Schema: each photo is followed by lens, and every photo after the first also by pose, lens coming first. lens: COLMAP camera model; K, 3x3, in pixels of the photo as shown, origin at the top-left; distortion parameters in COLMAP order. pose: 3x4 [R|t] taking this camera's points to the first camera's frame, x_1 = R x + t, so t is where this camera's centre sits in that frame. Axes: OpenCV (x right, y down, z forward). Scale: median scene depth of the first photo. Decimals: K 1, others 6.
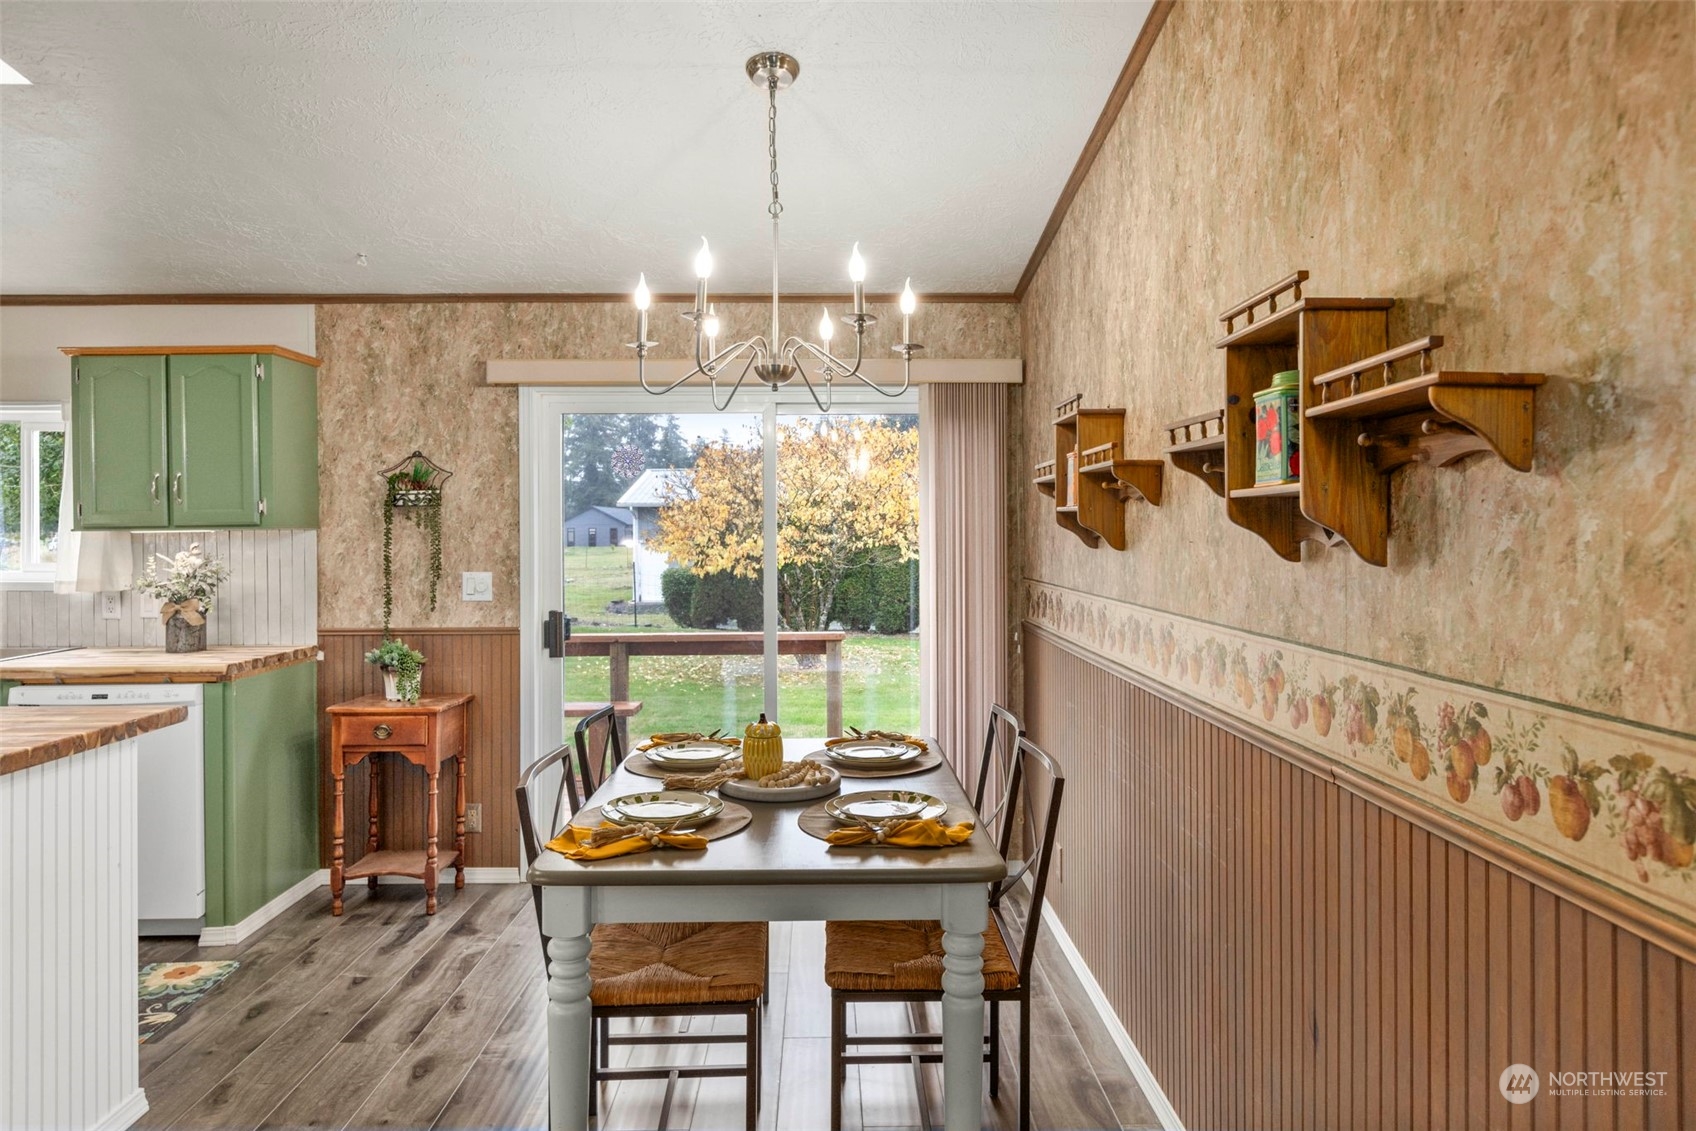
lens RADIAL K [[994.1, 0, 845.9], [0, 994.1, 527.9], [0, 0, 1]] dist [-0.001491, -0.000368]
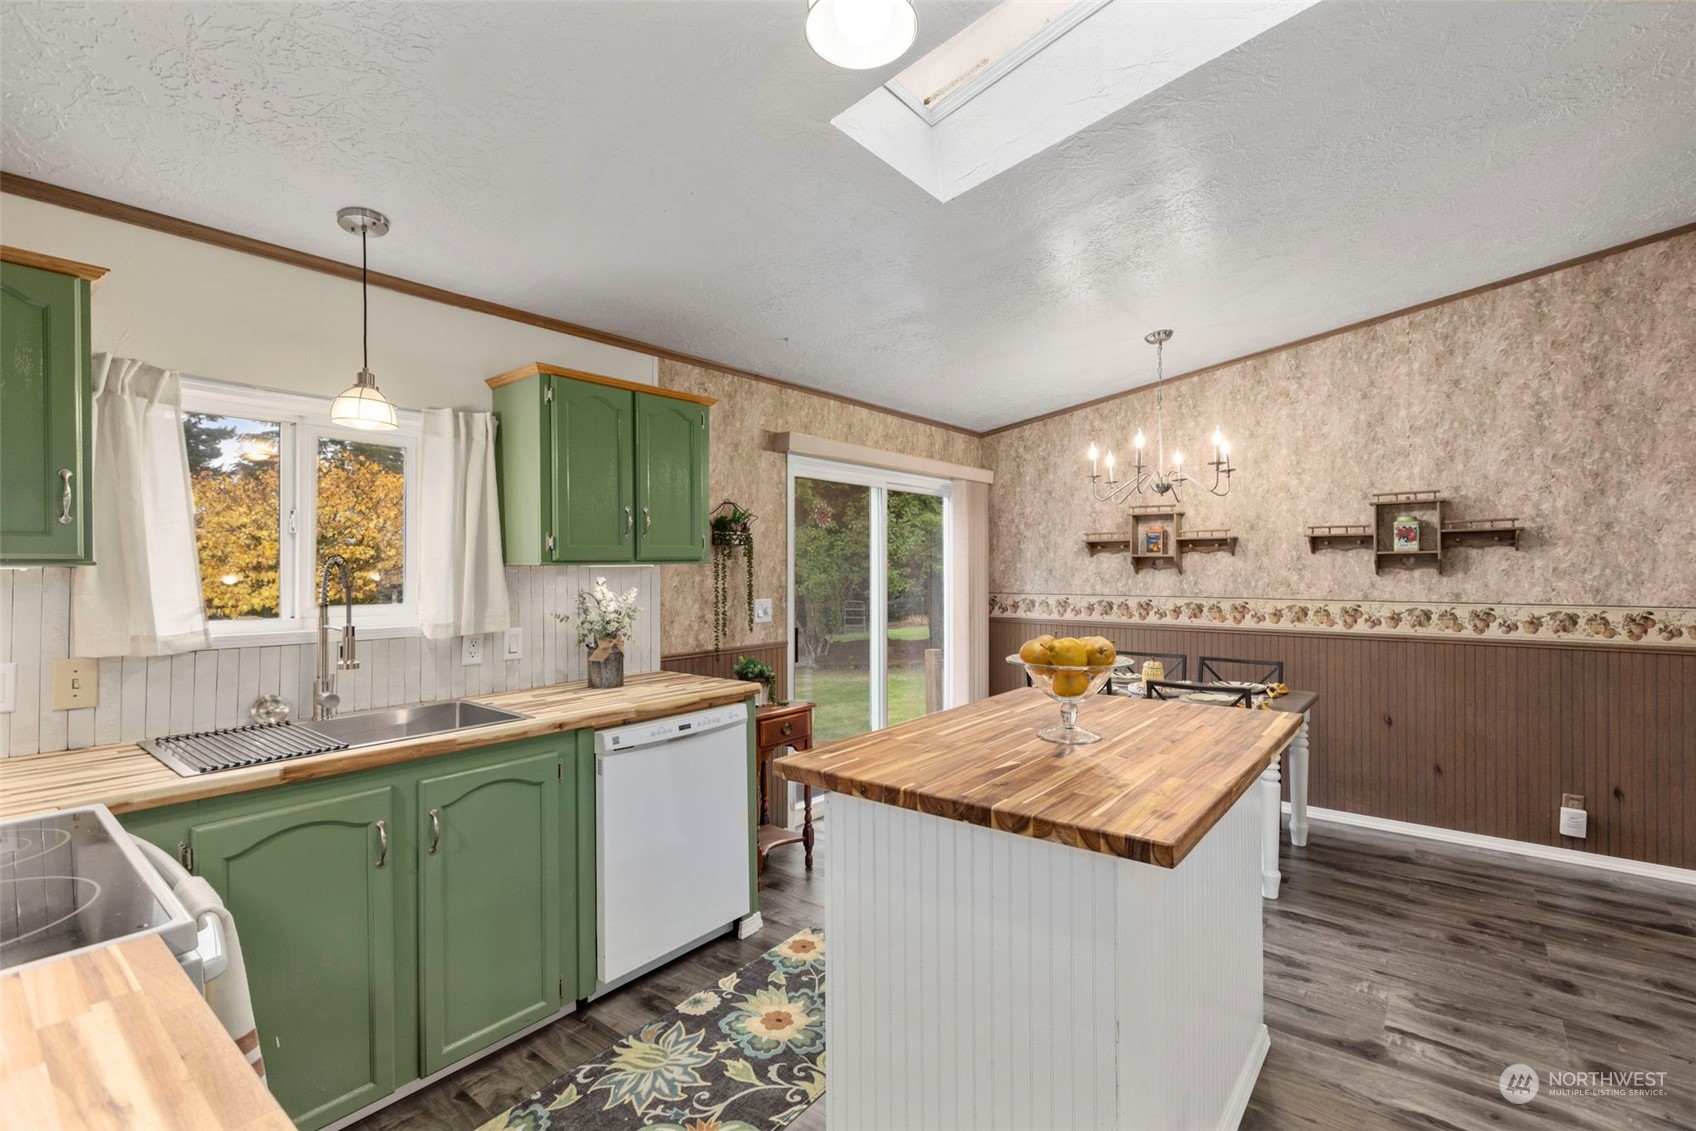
lens RADIAL K [[757.0, 0, 854.1], [0, 757.0, 565.8], [0, 0, 1]] dist [-0.001260, 0.000313]
pose [[0.646570, 0.001676, 0.762853, -1.035939], [-0.000709, 0.999998, -0.001596, 0.004505], [-0.762854, 0.000492, 0.646570, 0.305234]]
